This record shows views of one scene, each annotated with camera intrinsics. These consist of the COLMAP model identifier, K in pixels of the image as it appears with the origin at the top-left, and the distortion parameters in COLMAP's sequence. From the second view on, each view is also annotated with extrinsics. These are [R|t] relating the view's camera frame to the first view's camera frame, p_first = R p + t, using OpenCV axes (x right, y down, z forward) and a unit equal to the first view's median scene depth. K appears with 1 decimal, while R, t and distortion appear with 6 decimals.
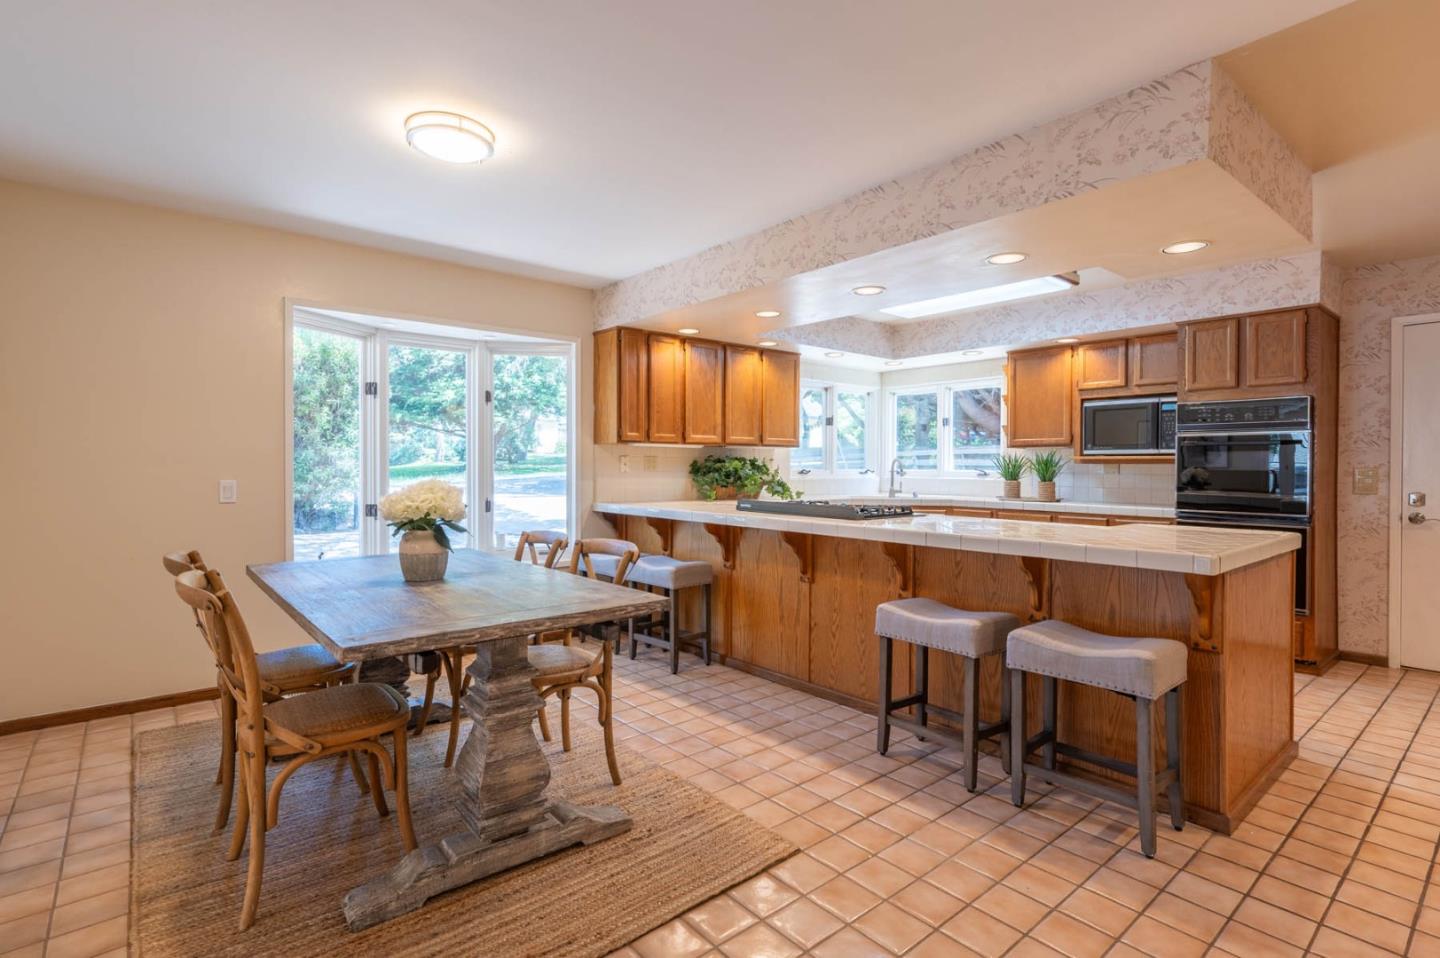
lens RADIAL K [[655.8, 0, 720.0], [0, 655.8, 479.0], [0, 0, 1]] dist [-0.001427, -0.000058]
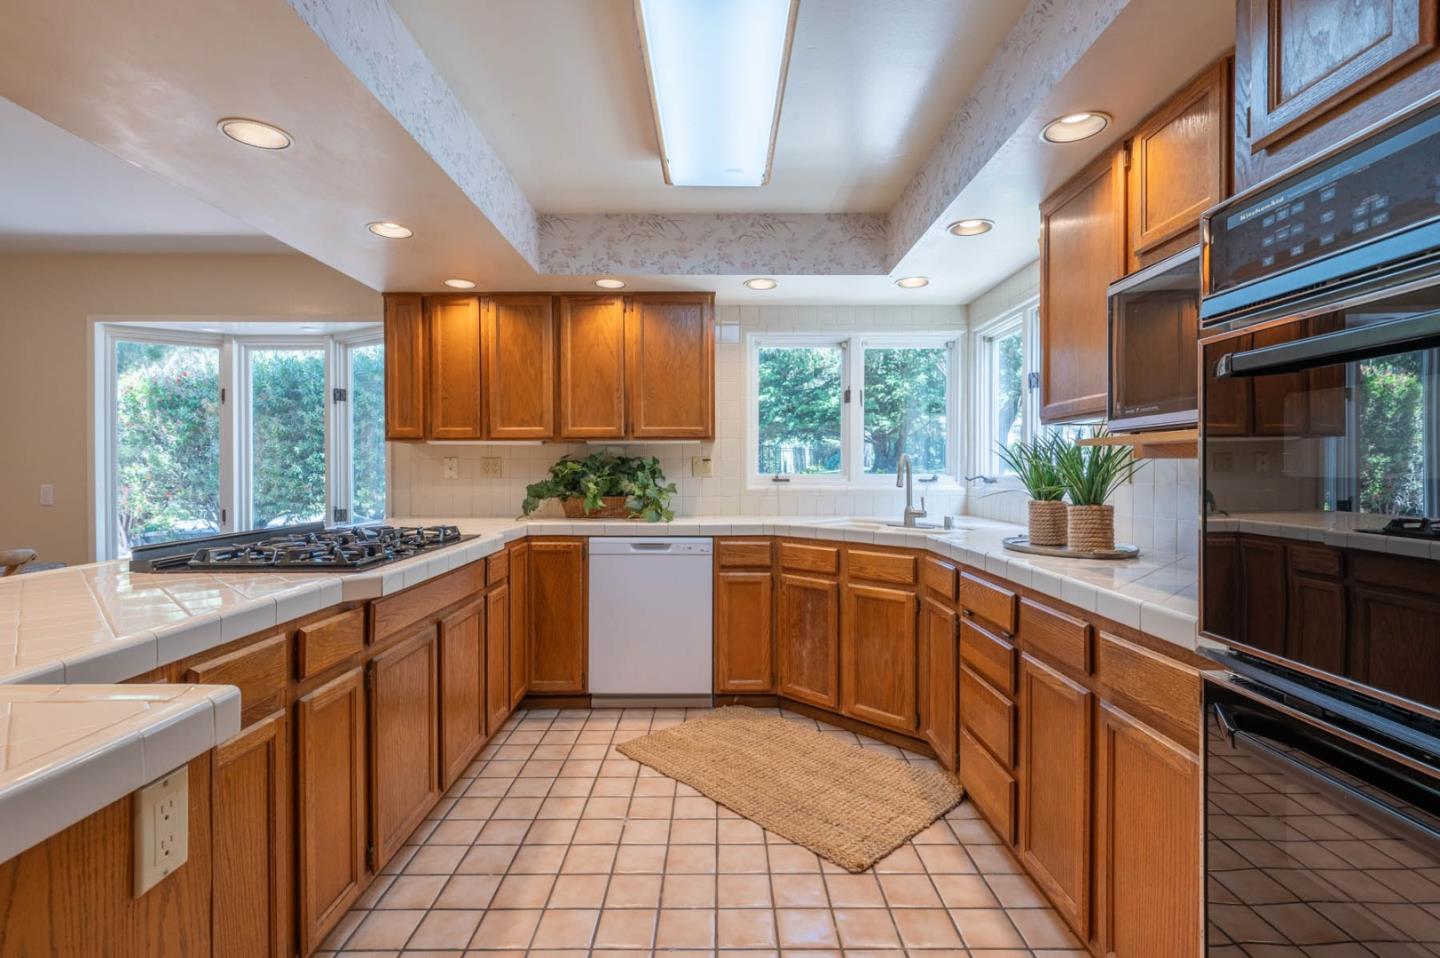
lens RADIAL K [[655.8, 0, 720.0], [0, 655.8, 479.0], [0, 0, 1]] dist [-0.001427, -0.000058]
pose [[0.785687, 0.006070, -0.618594, 0.582732], [-0.006944, 0.999975, 0.000993, -0.011942], [0.618585, 0.003516, 0.785710, 0.565732]]
